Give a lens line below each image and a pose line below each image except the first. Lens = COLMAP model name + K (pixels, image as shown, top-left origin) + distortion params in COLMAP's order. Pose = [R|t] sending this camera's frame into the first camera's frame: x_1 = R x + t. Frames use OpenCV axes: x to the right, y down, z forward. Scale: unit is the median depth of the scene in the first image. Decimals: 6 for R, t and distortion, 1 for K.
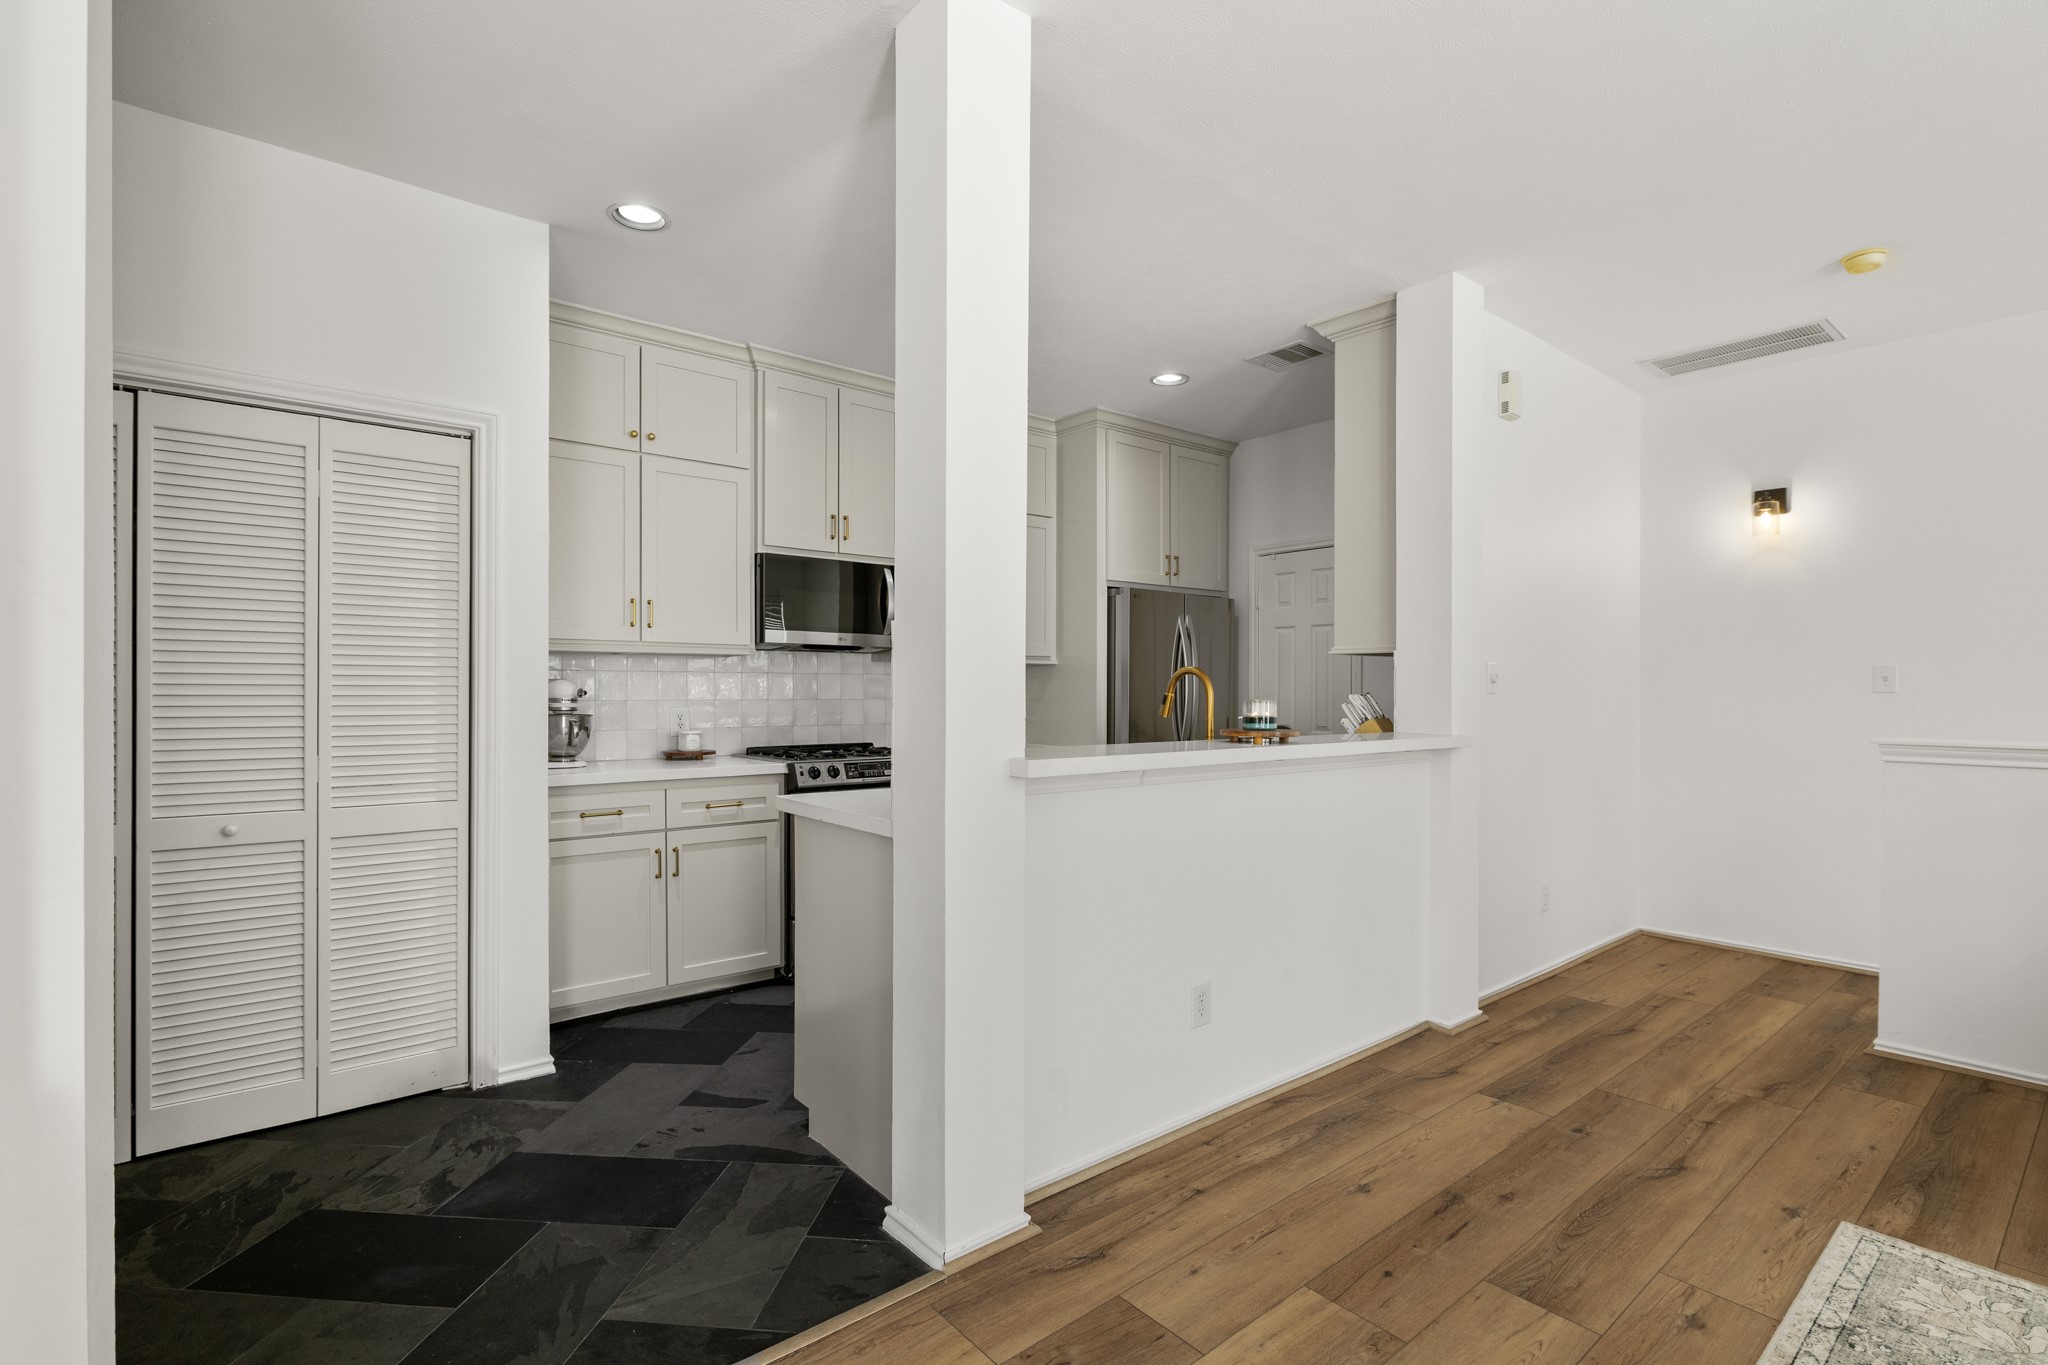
lens RADIAL K [[945.2, 0, 1024.0], [0, 945.2, 682.5], [0, 0, 1]] dist [-0.015051, -0.000291]
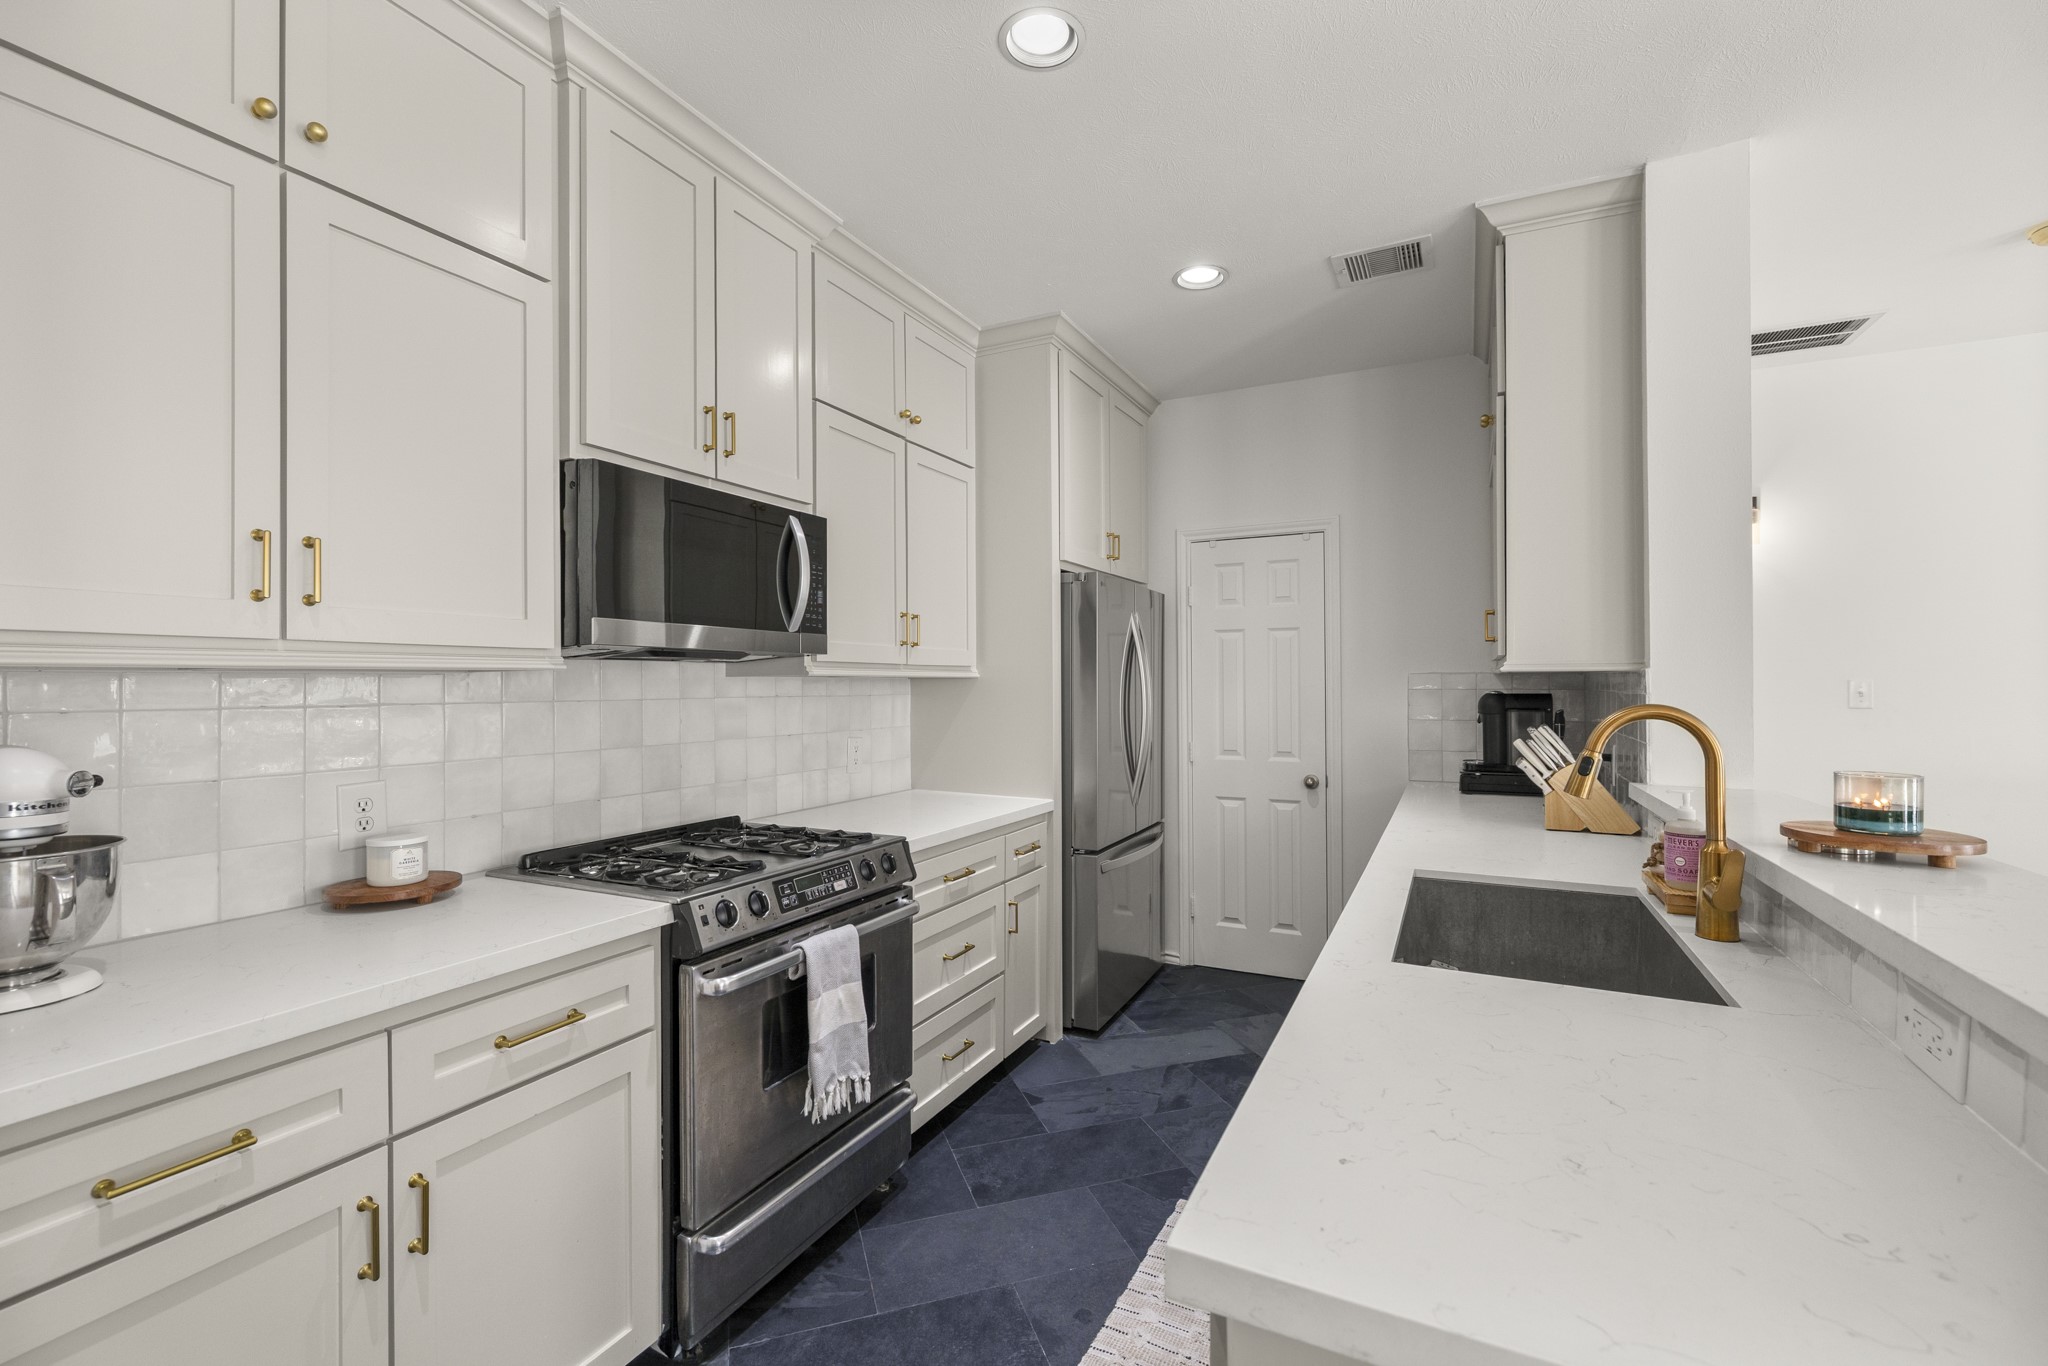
lens RADIAL K [[872.4, 0, 1024.3], [0, 872.4, 671.2], [0, 0, 1]] dist [-0.000585, 0.000493]
pose [[0.911530, -0.001453, 0.411231, -0.254783], [0.004571, 0.999968, -0.006600, -0.024733], [-0.411208, 0.007896, 0.911507, 0.500812]]
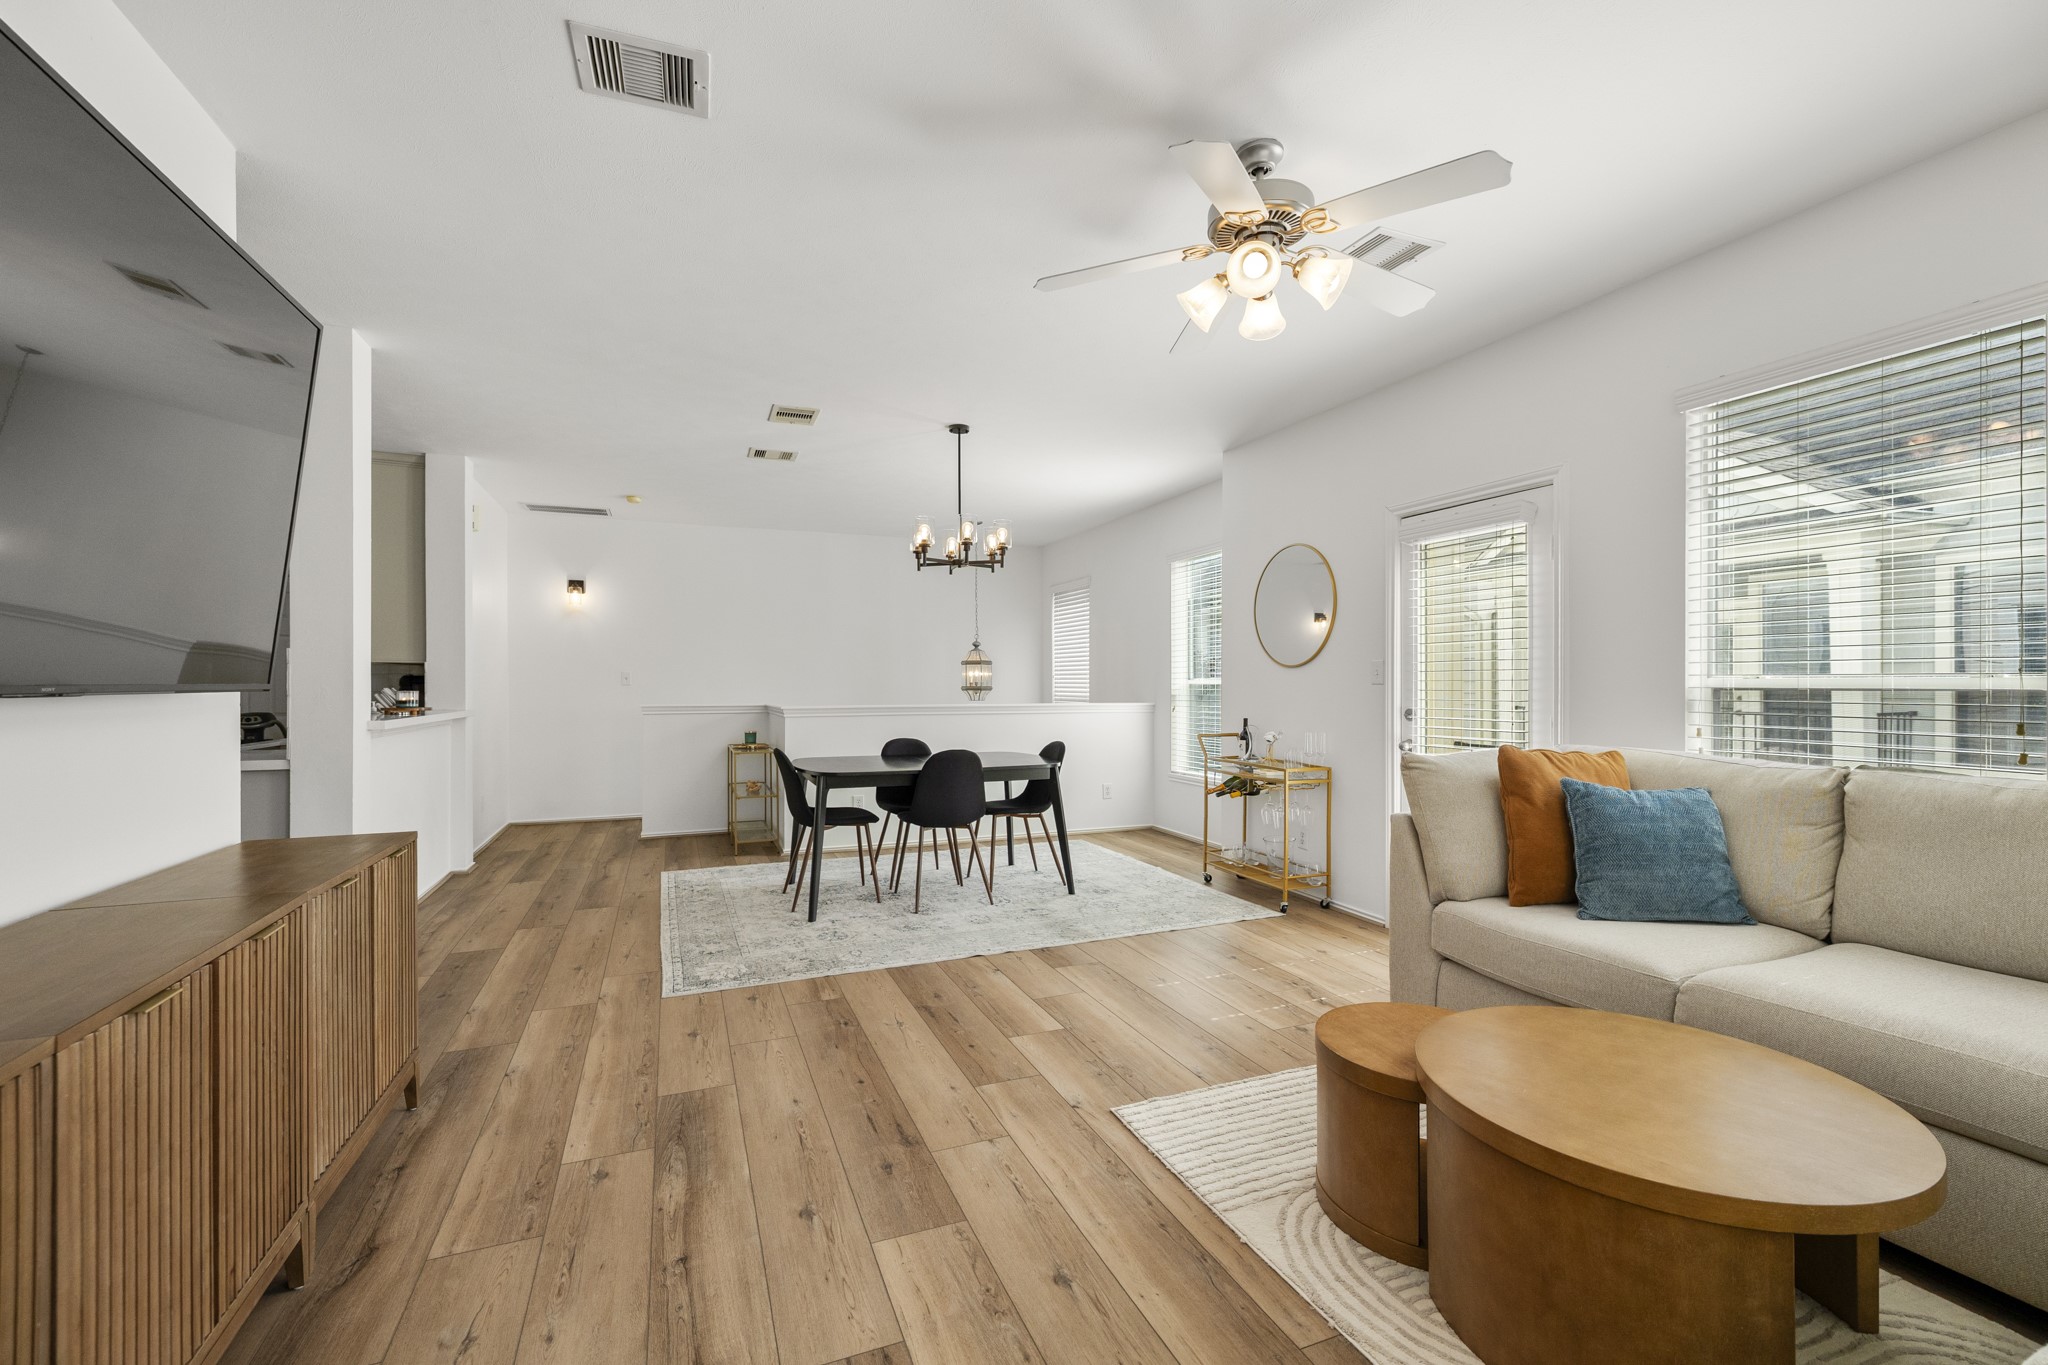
lens RADIAL K [[872.4, 0, 1024.3], [0, 872.4, 670.7], [0, 0, 1]] dist [-0.000585, 0.000493]
pose [[0.288882, -0.000746, 0.957364, -0.681215], [0.018300, 0.999821, -0.004743, 0.007571], [-0.957190, 0.018890, 0.288844, -0.418888]]
